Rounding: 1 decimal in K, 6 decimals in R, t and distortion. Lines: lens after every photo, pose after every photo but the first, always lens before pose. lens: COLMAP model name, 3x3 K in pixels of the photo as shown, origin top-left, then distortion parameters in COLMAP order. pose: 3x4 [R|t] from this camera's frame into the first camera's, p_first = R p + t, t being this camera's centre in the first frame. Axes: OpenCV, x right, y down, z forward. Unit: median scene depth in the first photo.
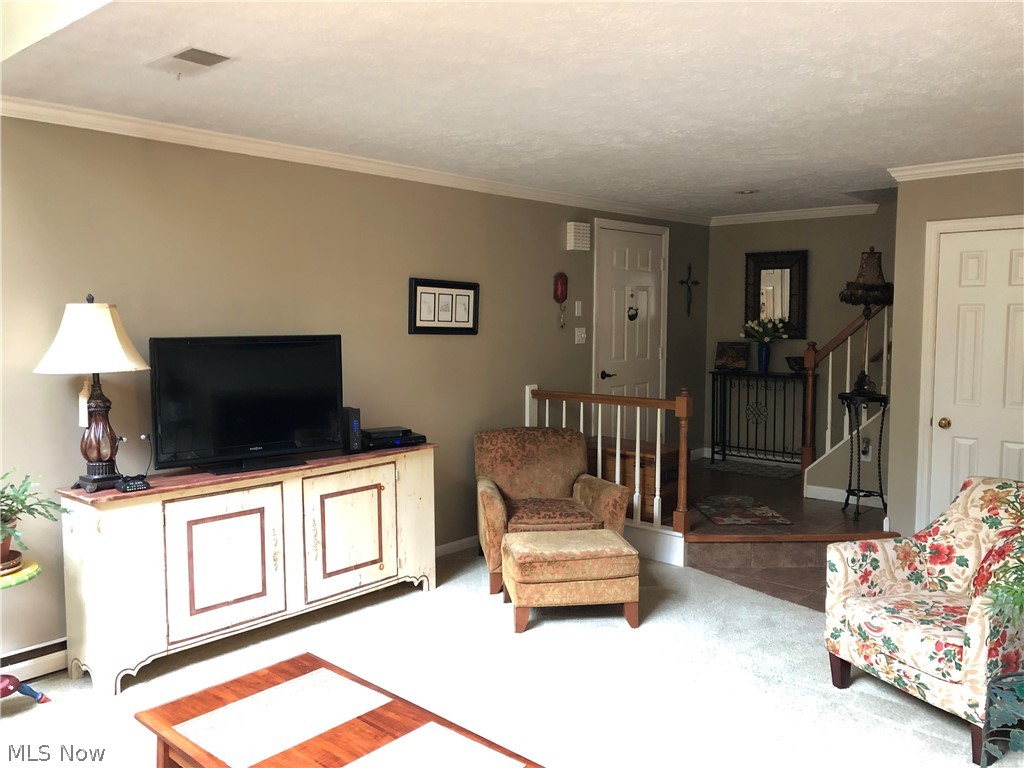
lens RADIAL K [[828.4, 0, 513.1], [0, 828.4, 379.0], [0, 0, 1]] dist [0.044774, -0.055523]
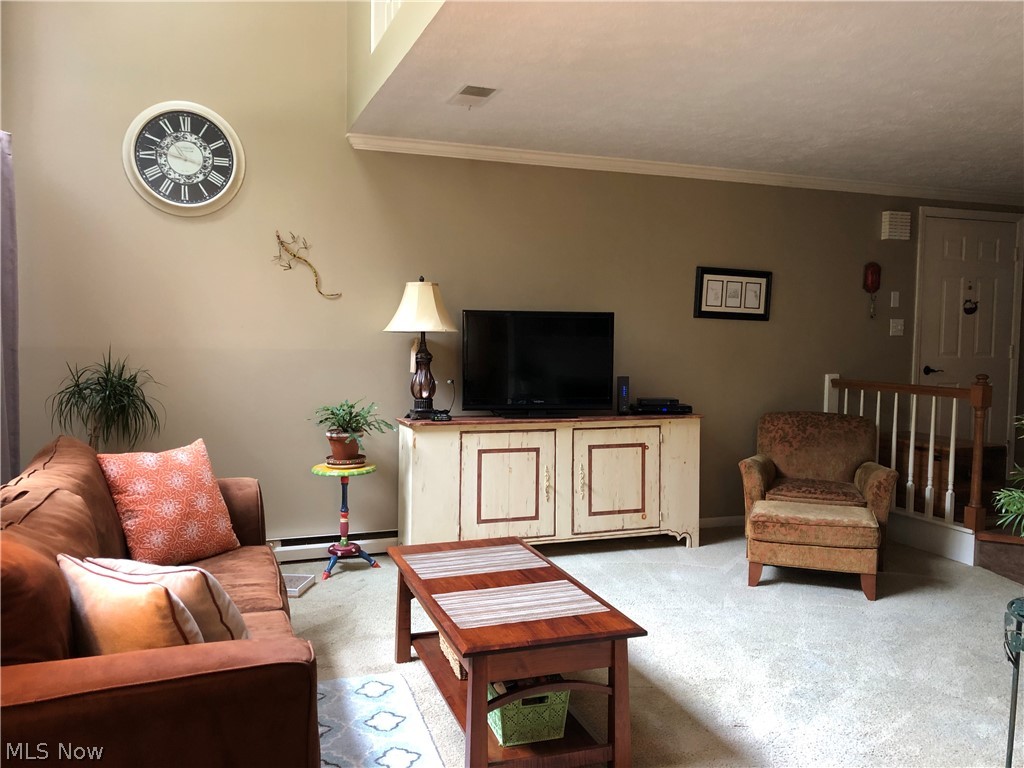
lens RADIAL K [[828.4, 0, 521.7], [0, 828.4, 377.2], [0, 0, 1]] dist [0.044774, -0.055523]
pose [[0.886254, 0.038033, -0.461635, 0.172164], [-0.049394, 0.998701, -0.012548, 0.046784], [0.460558, 0.033923, 0.886981, -0.076678]]
